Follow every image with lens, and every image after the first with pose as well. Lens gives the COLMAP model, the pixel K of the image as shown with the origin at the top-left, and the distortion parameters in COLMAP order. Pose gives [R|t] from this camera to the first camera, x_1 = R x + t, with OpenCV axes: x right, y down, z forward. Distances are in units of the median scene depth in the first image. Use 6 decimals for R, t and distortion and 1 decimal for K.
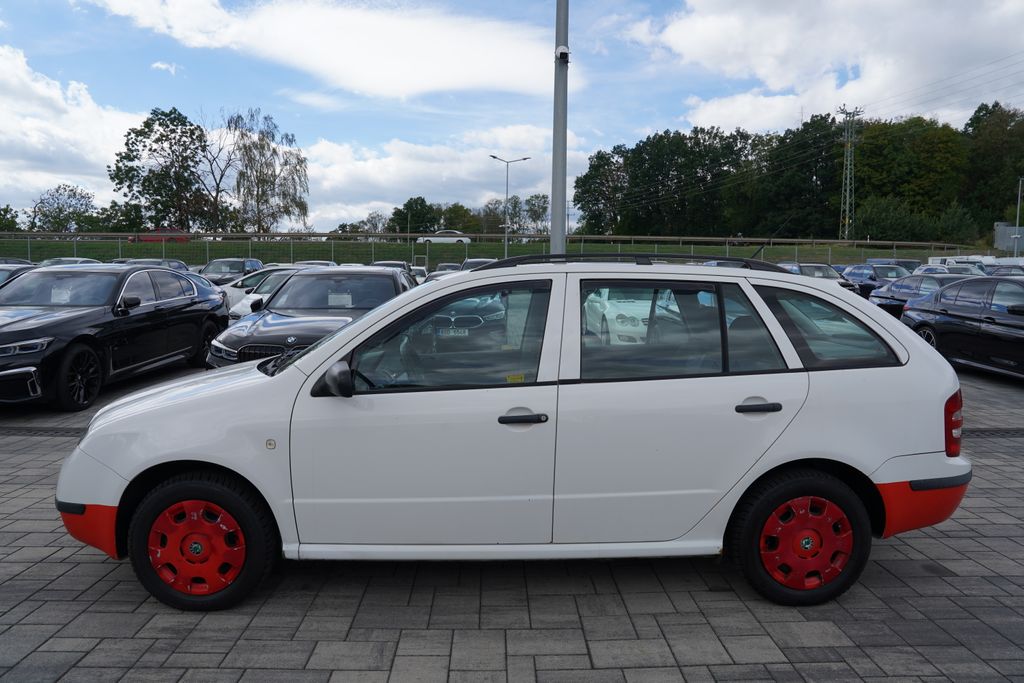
lens RADIAL K [[706.7, 0, 512.0], [0, 706.7, 341.5], [0, 0, 1]] dist [-0.109304, 0.084245]
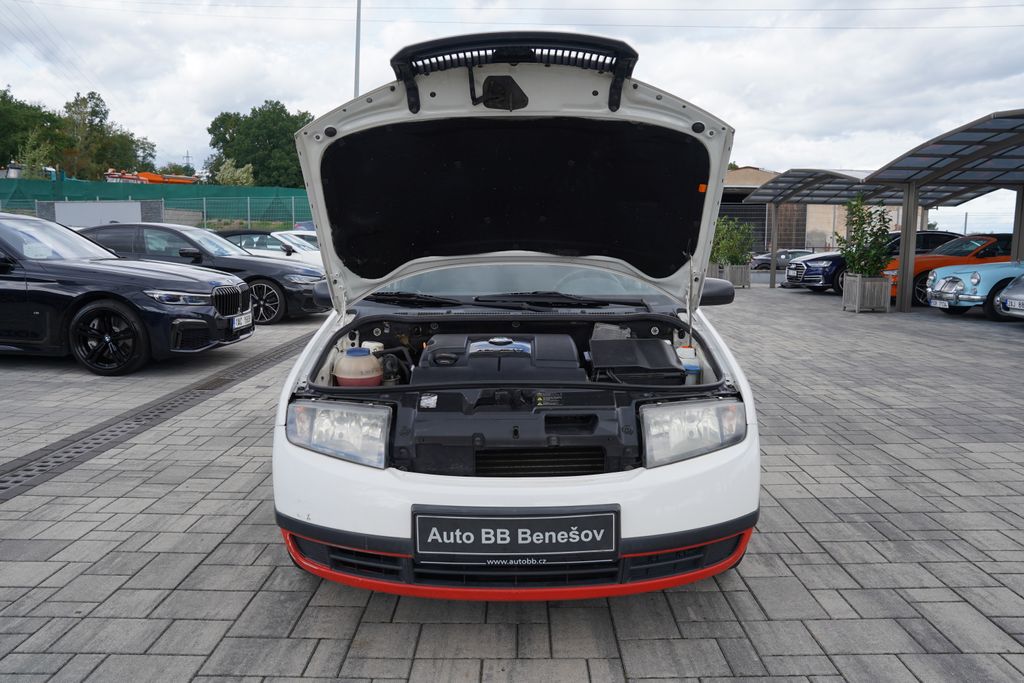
lens RADIAL K [[720.6, 0, 512.0], [0, 720.6, 341.5], [0, 0, 1]] dist [-0.099956, 0.092257]
pose [[0.035592, -0.142416, 0.989167, -0.057851], [0.082364, 0.986845, 0.139118, -0.002485], [-0.995967, 0.076520, 0.046854, 0.050900]]
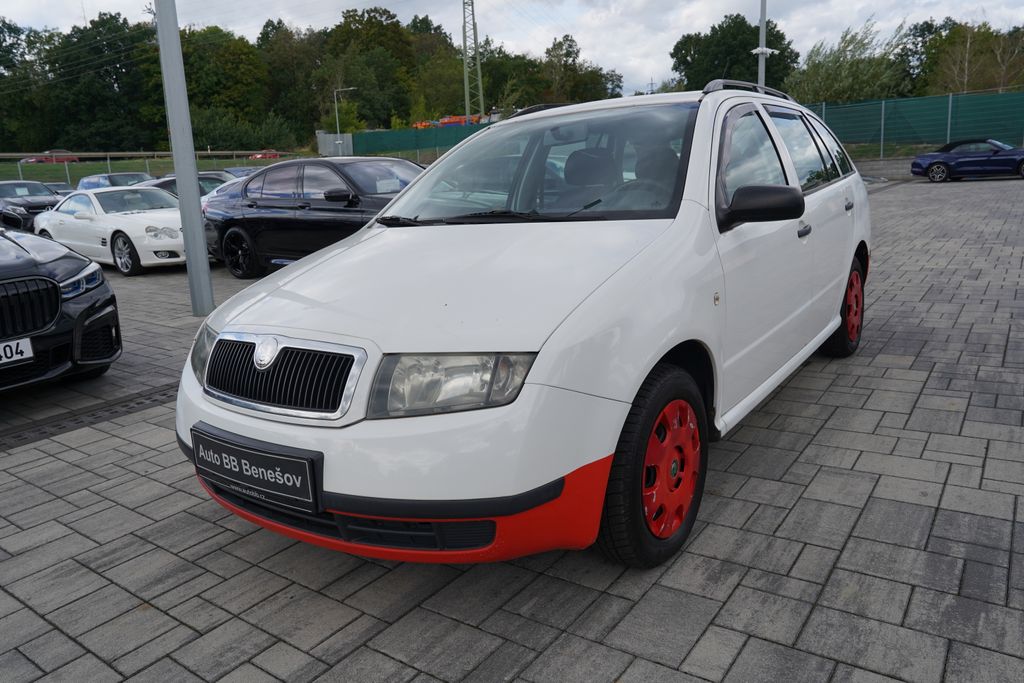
lens RADIAL K [[719.3, 0, 522.3], [0, 719.3, 331.3], [0, 0, 1]] dist [-0.081135, 0.074647]
pose [[0.602130, -0.214410, 0.769069, -0.044973], [0.138564, 0.976712, 0.163812, 0.000770], [-0.786282, 0.007929, 0.617817, 0.027445]]
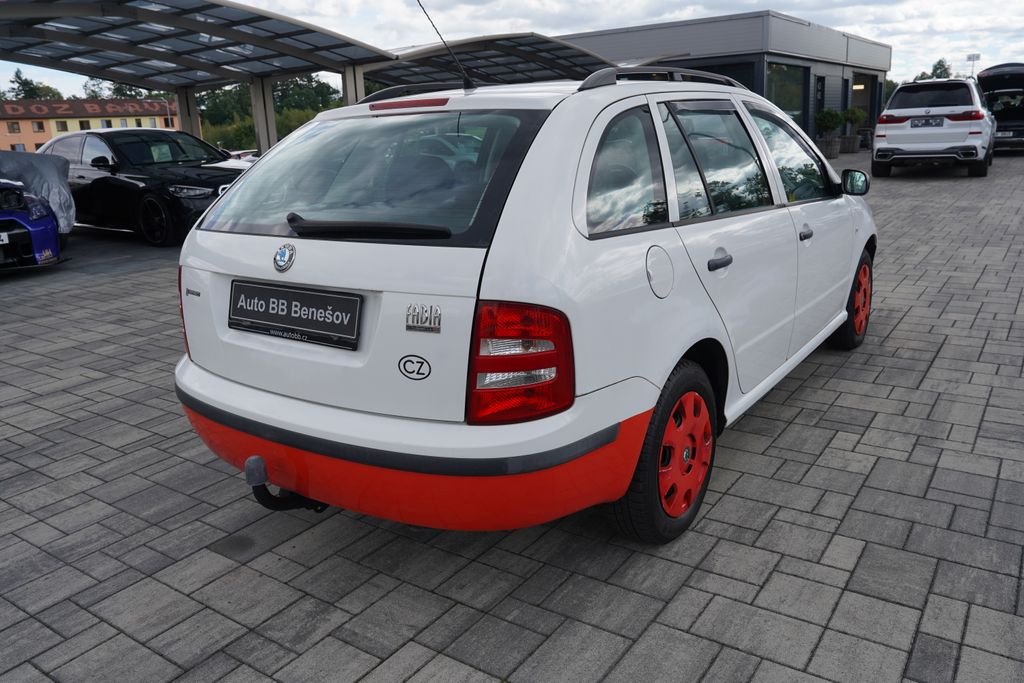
lens RADIAL K [[791.6, 0, 516.1], [0, 791.6, 330.5], [0, 0, 1]] dist [-0.069770, 0.090991]
pose [[-0.591154, 0.222075, -0.775384, 0.049483], [-0.023506, 0.956196, 0.291782, -0.005599], [0.806216, 0.190714, -0.560039, 0.079174]]
